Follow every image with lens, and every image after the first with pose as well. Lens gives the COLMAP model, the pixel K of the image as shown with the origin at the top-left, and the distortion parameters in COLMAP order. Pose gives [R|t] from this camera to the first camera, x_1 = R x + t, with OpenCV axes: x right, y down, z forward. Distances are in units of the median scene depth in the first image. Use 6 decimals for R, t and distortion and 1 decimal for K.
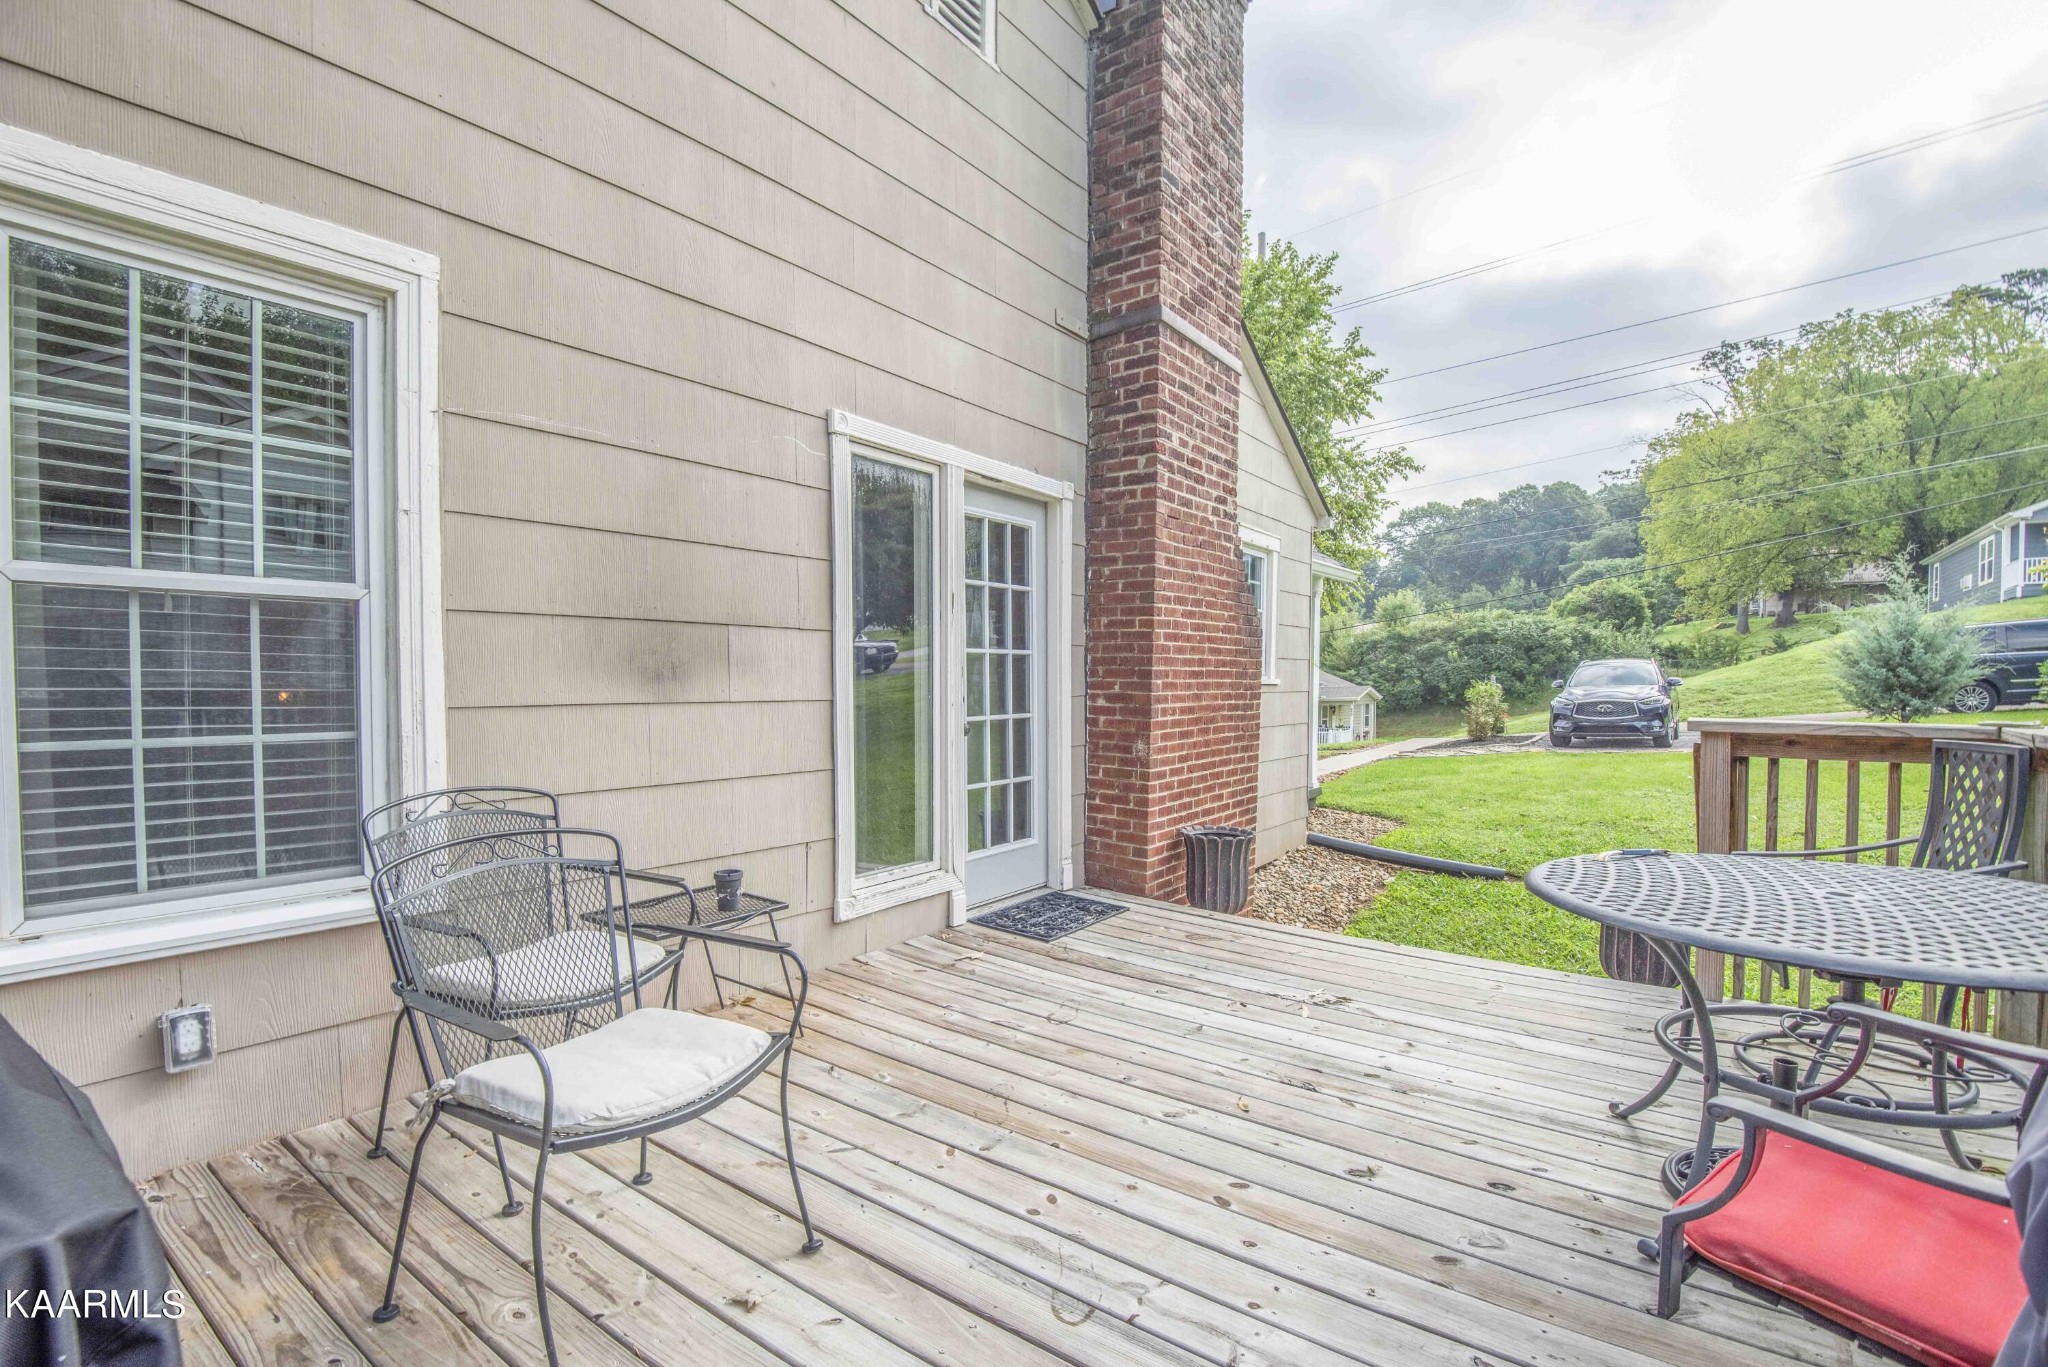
lens RADIAL K [[939.1, 0, 1029.3], [0, 939.1, 698.6], [0, 0, 1]] dist [-0.024703, -0.007639]
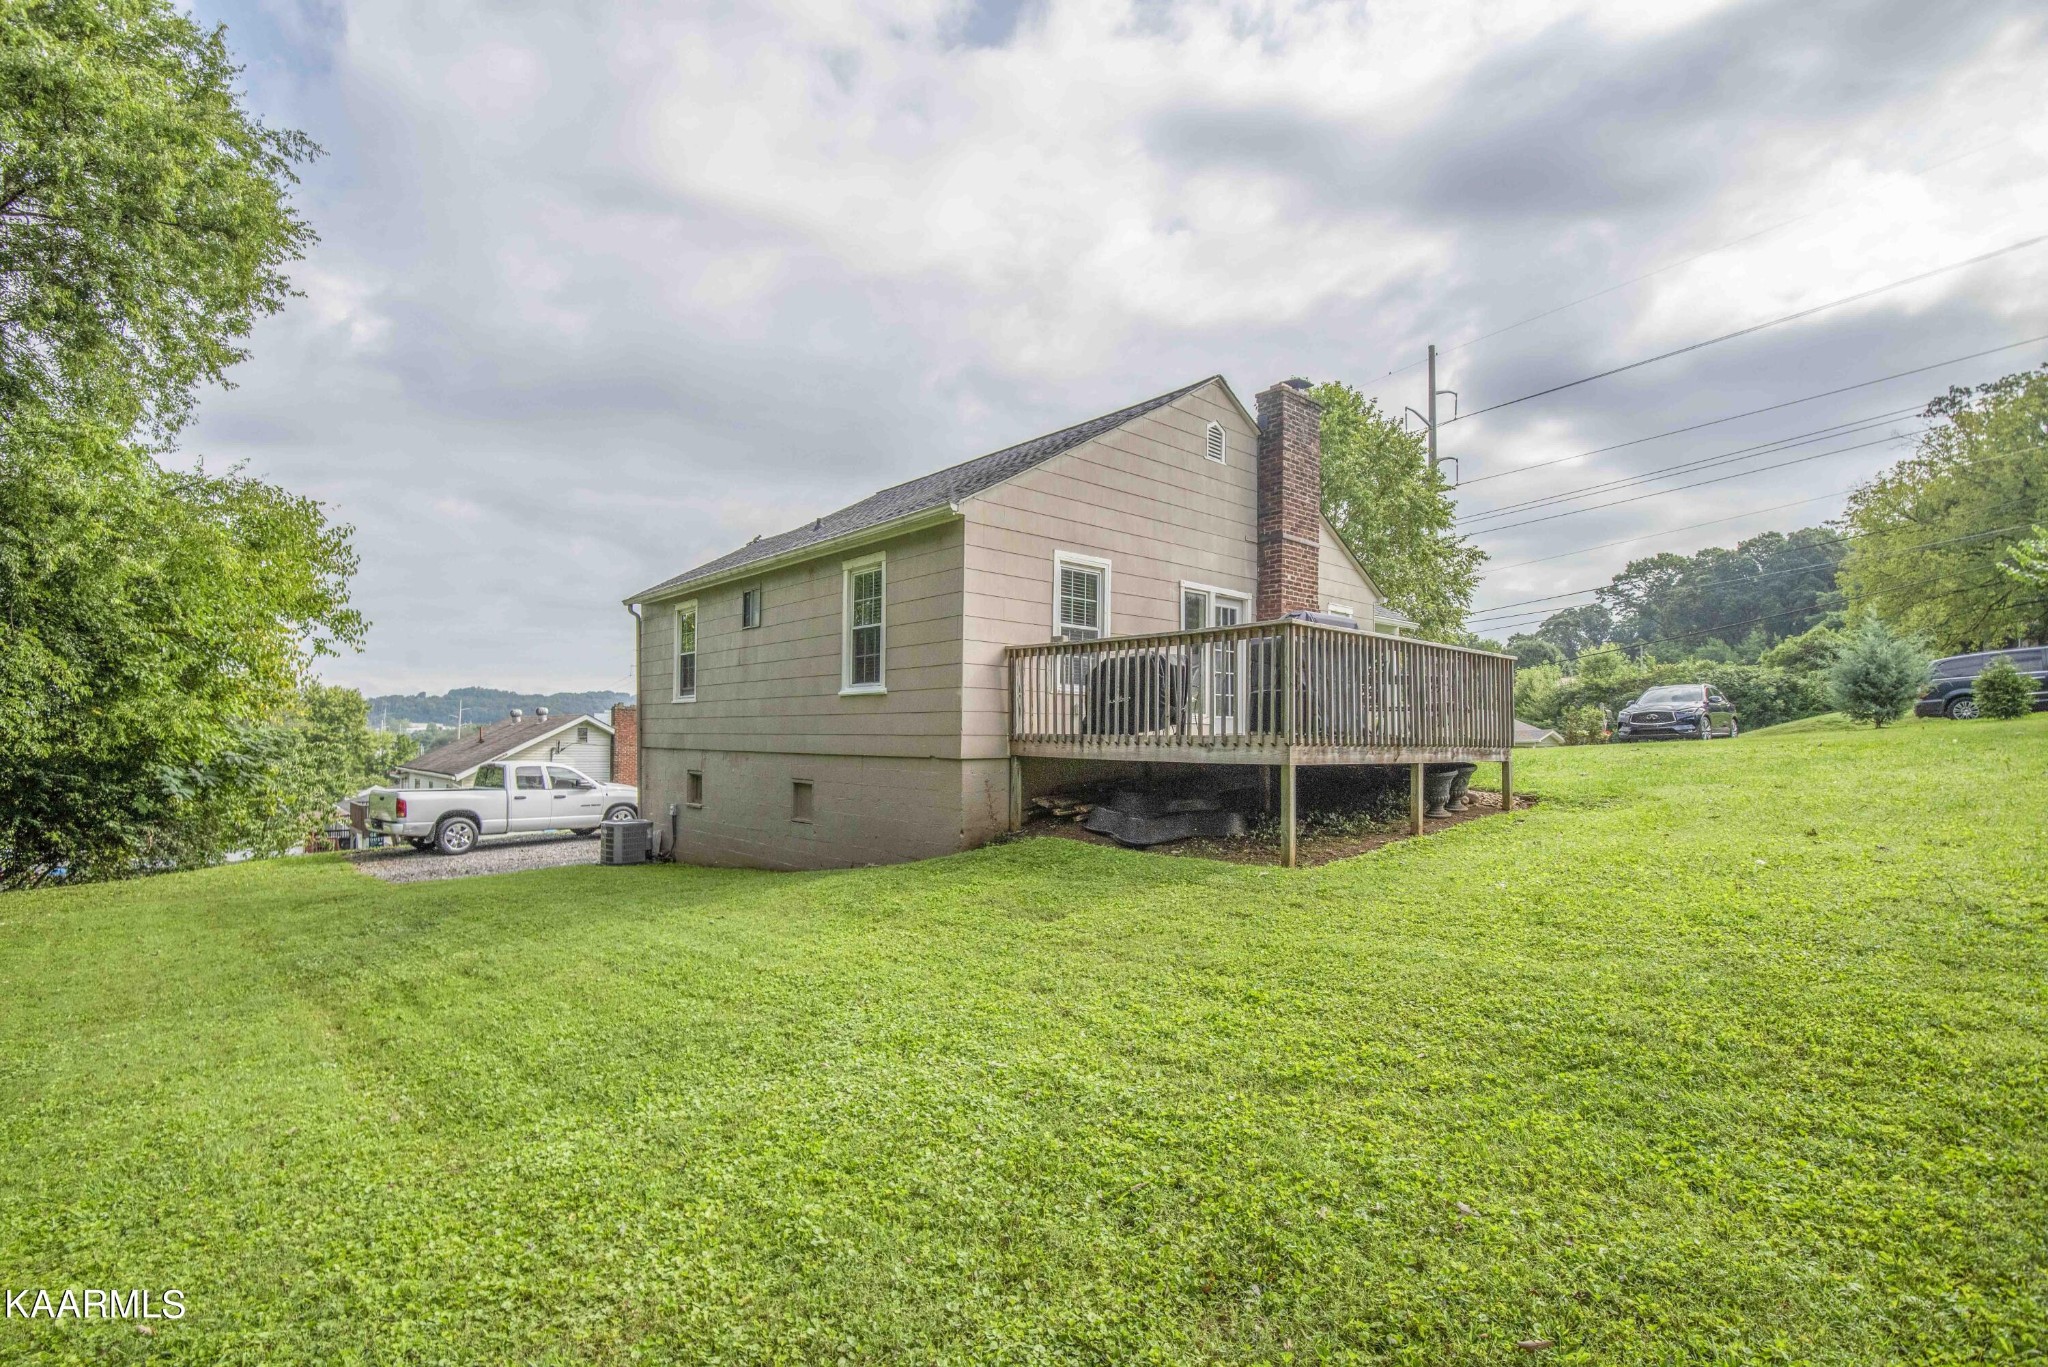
lens RADIAL K [[939.1, 0, 1015.3], [0, 939.1, 709.5], [0, 0, 1]] dist [-0.024703, -0.007639]
pose [[0.973850, 0.001250, -0.227188, -0.002313], [-0.013773, 0.998470, -0.053548, 0.100351], [0.226773, 0.055277, 0.972378, -0.674211]]
